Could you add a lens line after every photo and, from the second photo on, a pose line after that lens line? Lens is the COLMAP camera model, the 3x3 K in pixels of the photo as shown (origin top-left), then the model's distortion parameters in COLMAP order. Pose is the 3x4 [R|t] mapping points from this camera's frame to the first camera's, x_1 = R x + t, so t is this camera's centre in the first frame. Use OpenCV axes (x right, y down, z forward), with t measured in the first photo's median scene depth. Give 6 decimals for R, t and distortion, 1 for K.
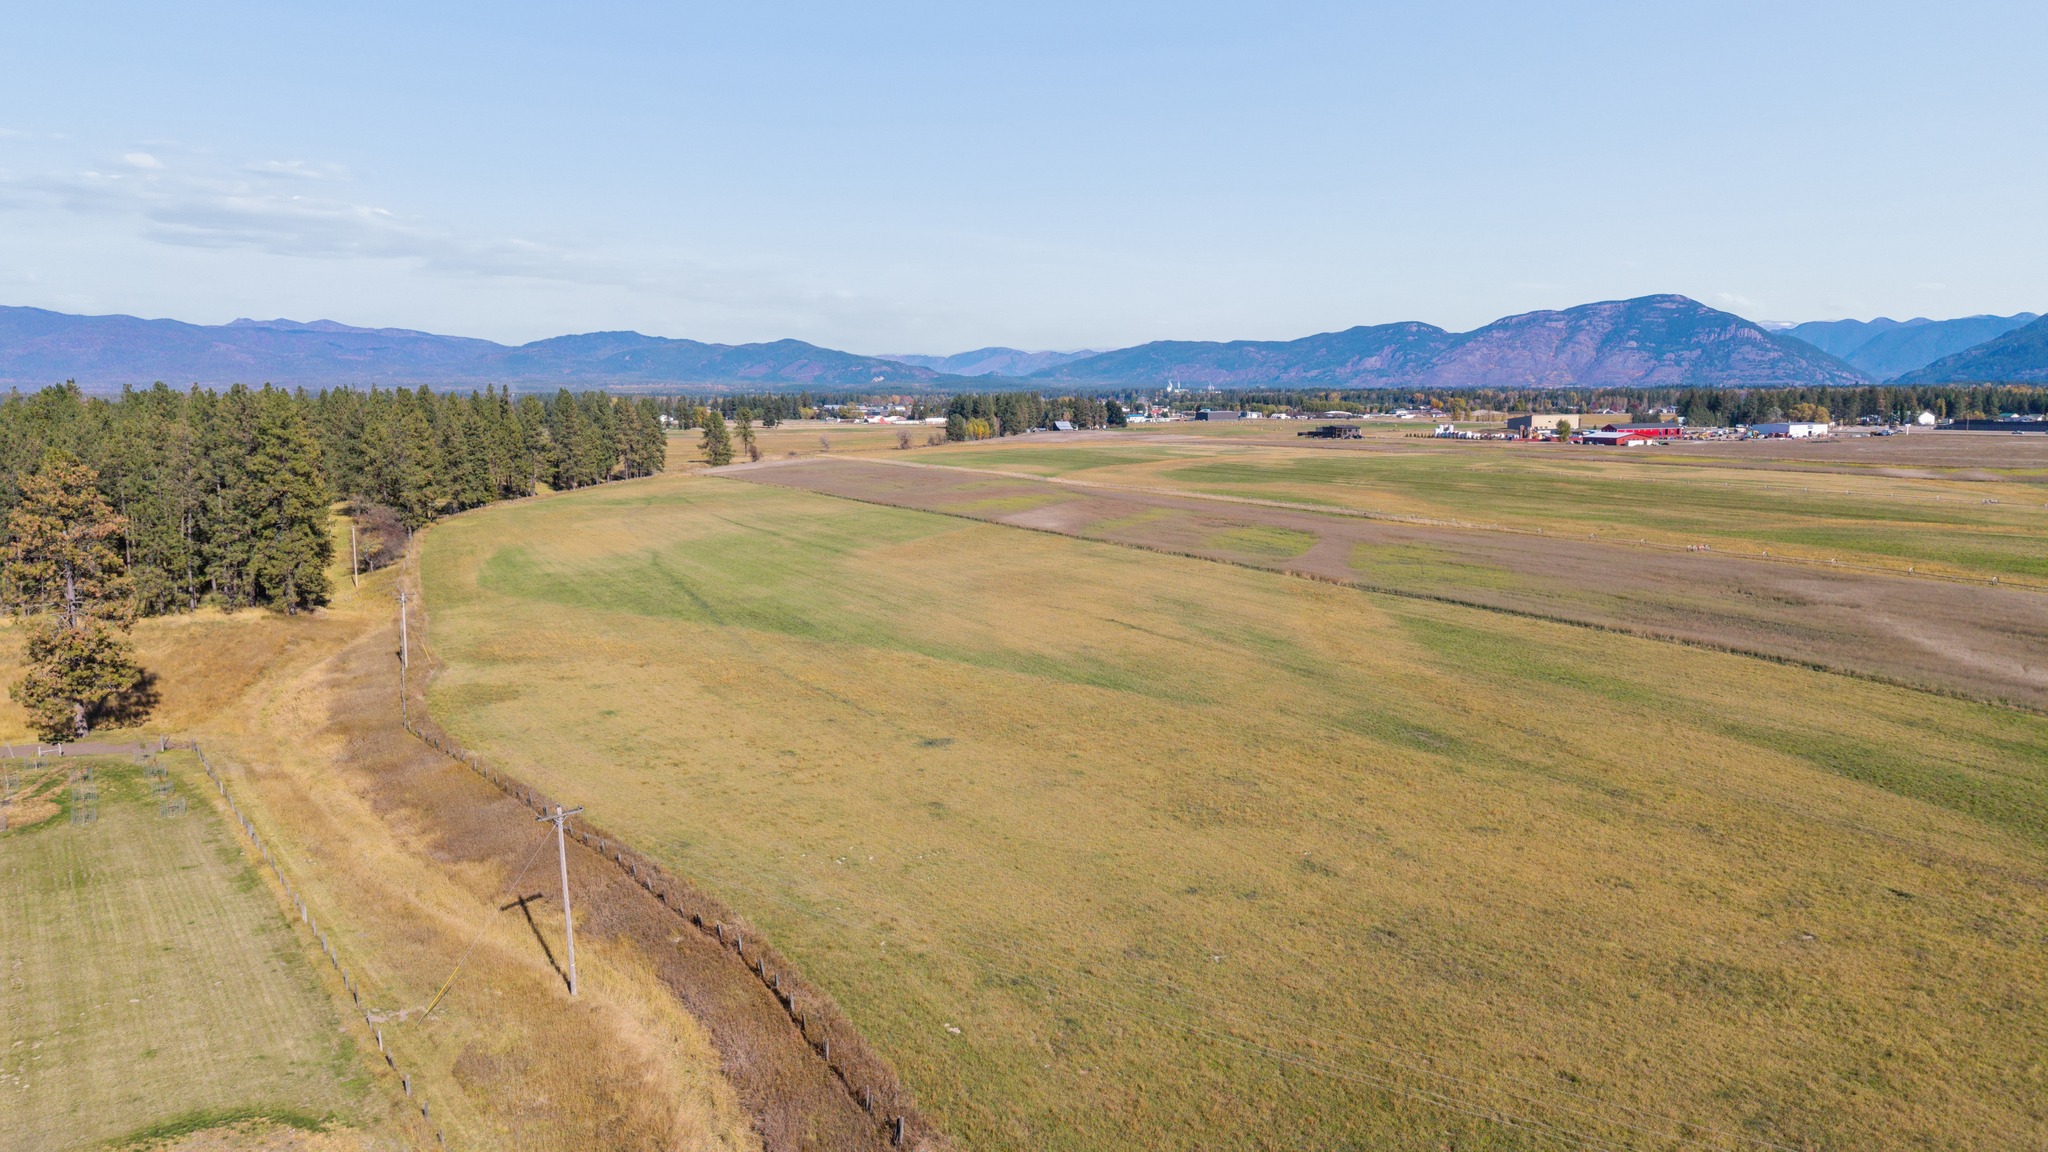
lens RADIAL K [[1391.1, 0, 1024.0], [0, 1391.1, 576.0], [0, 0, 1]] dist [0.058769, -0.085454]
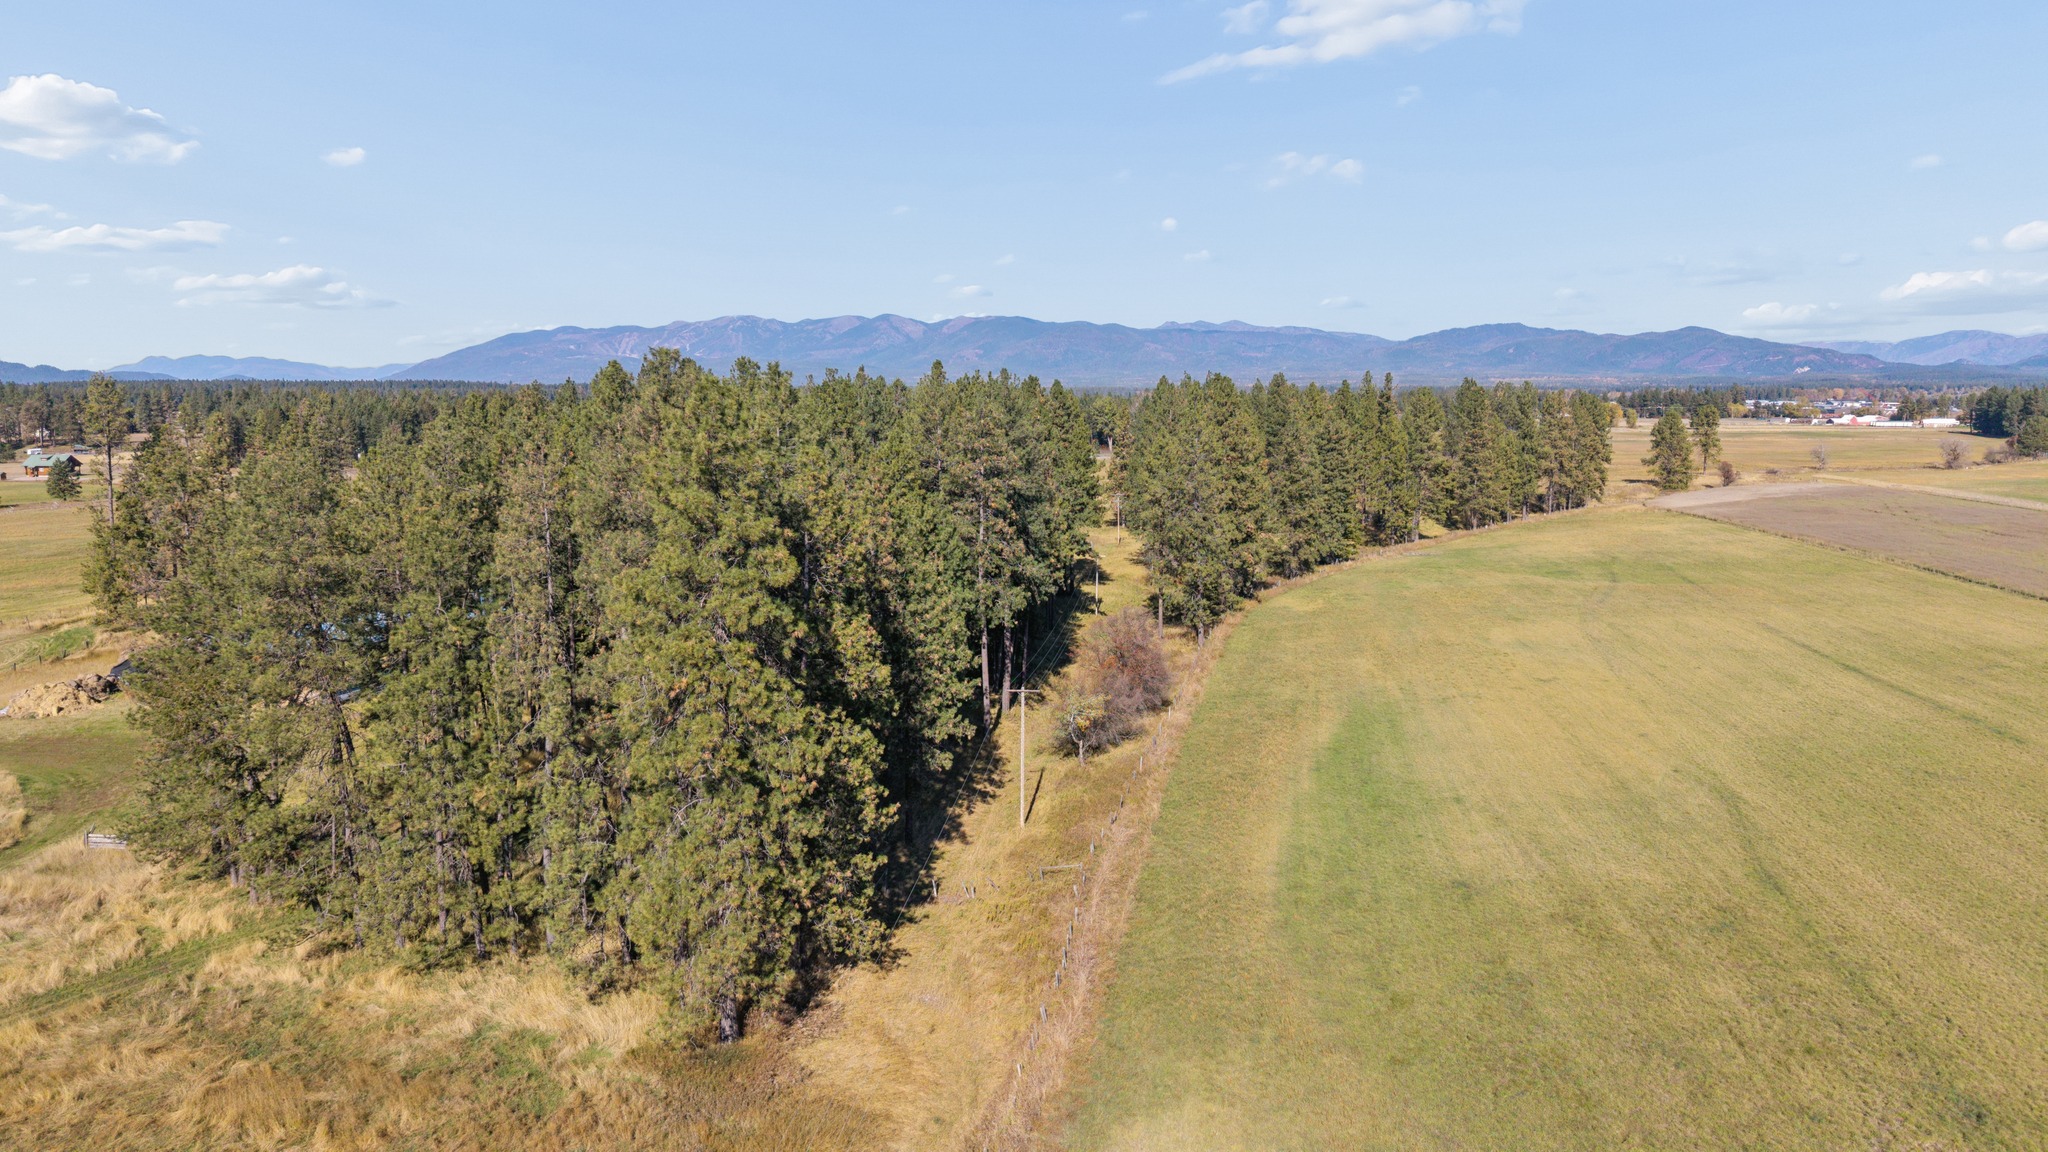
lens RADIAL K [[1387.3, 0, 1024.0], [0, 1387.3, 576.0], [0, 0, 1]] dist [0.022840, -0.005227]
pose [[0.822970, 0.079976, -0.562426, -0.117274], [-0.077044, 0.996606, 0.028981, -0.040019], [0.562836, 0.019481, 0.826339, 0.314677]]
